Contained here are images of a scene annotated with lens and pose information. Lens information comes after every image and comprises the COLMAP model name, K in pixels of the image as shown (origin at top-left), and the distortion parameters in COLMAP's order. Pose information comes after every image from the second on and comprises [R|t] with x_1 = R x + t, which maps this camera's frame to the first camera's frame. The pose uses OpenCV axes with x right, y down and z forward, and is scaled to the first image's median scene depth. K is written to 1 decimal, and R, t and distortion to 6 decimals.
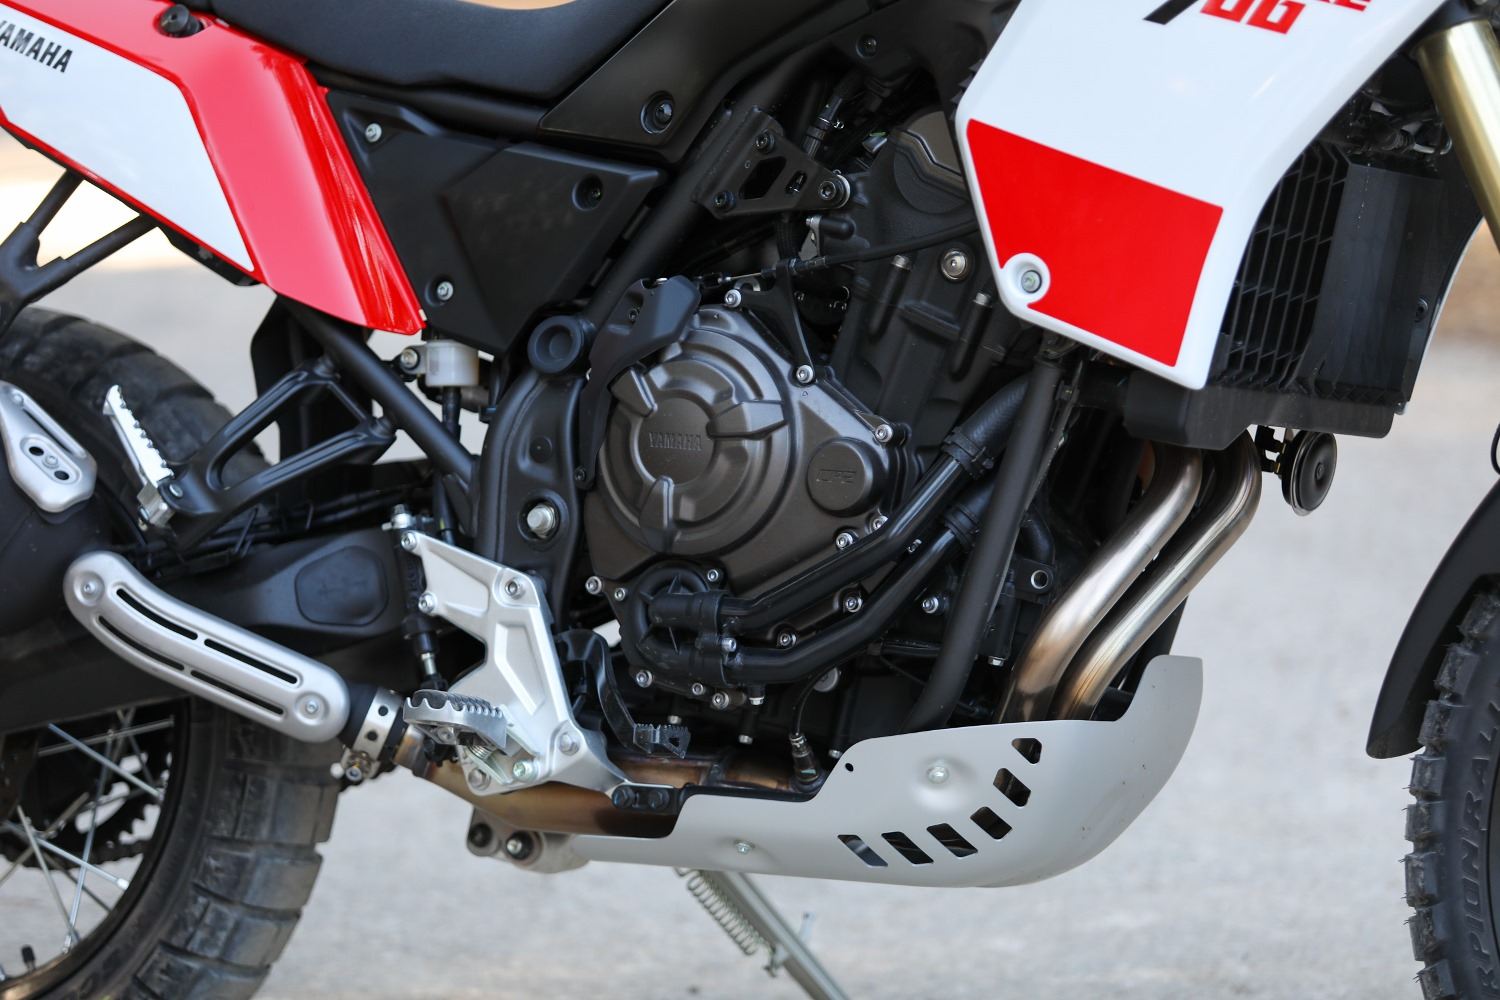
lens RADIAL K [[6639.1, 0, 750.0], [0, 6639.1, 500.0], [0, 0, 1]] dist [0.120296, -2.202369]
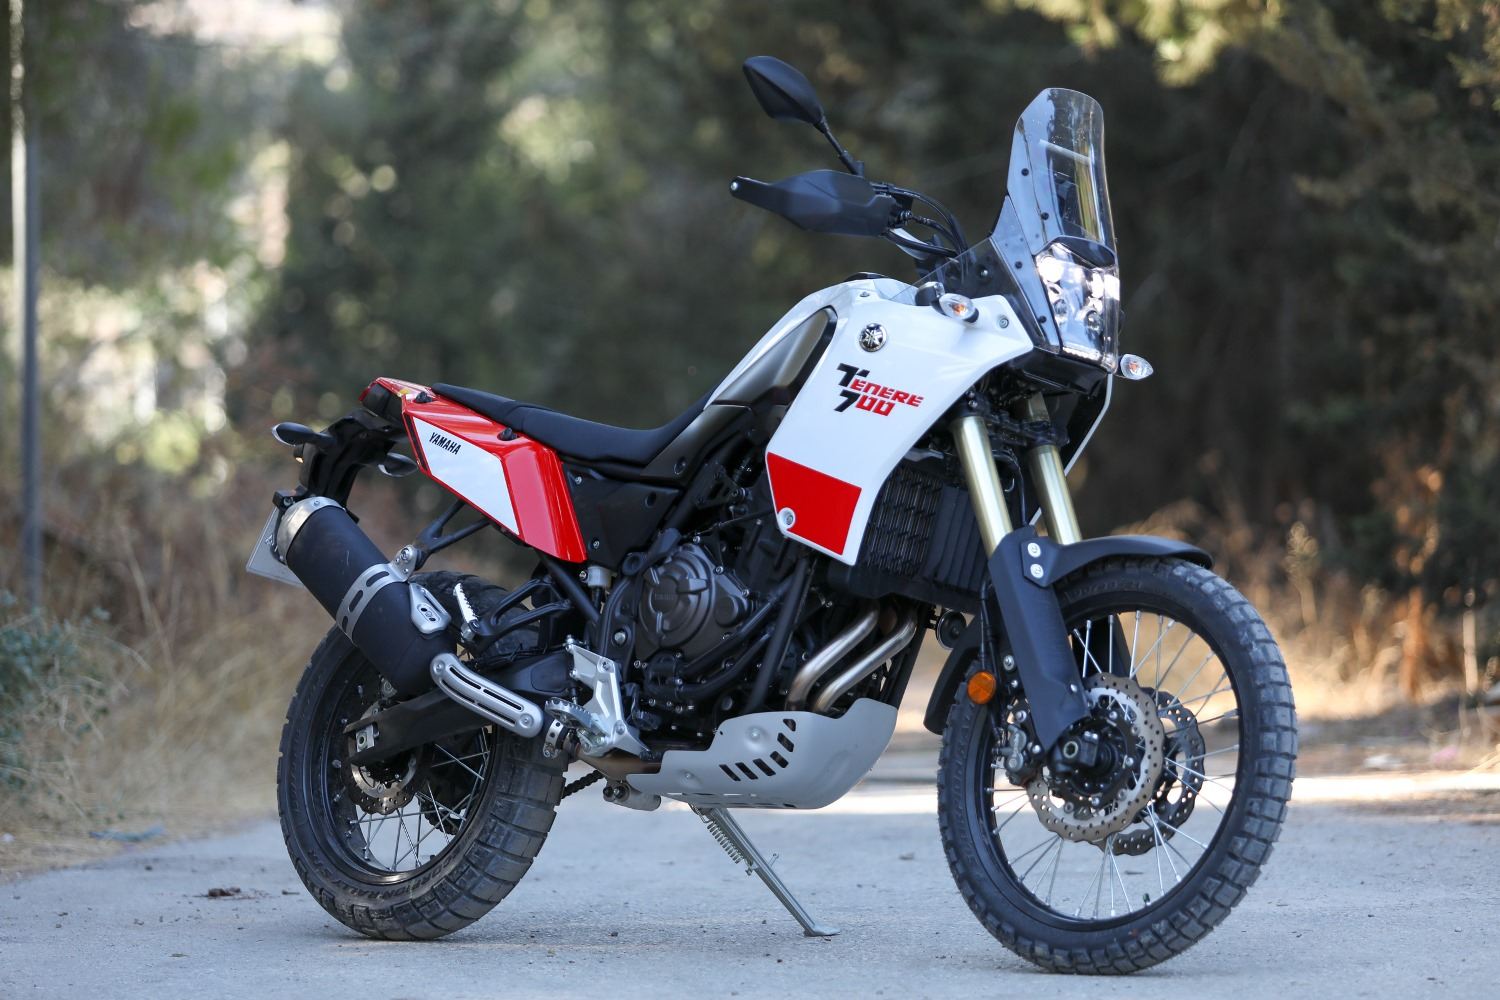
lens RADIAL K [[7052.2, 0, 750.0], [0, 7052.2, 500.0], [0, 0, 1]] dist [0.282311, 1.681396]
pose [[0.969160, 0.027824, -0.244858, 0.616511], [-0.069451, 0.984169, -0.163055, 0.355574], [0.236445, 0.175032, 0.955750, -1.356550]]
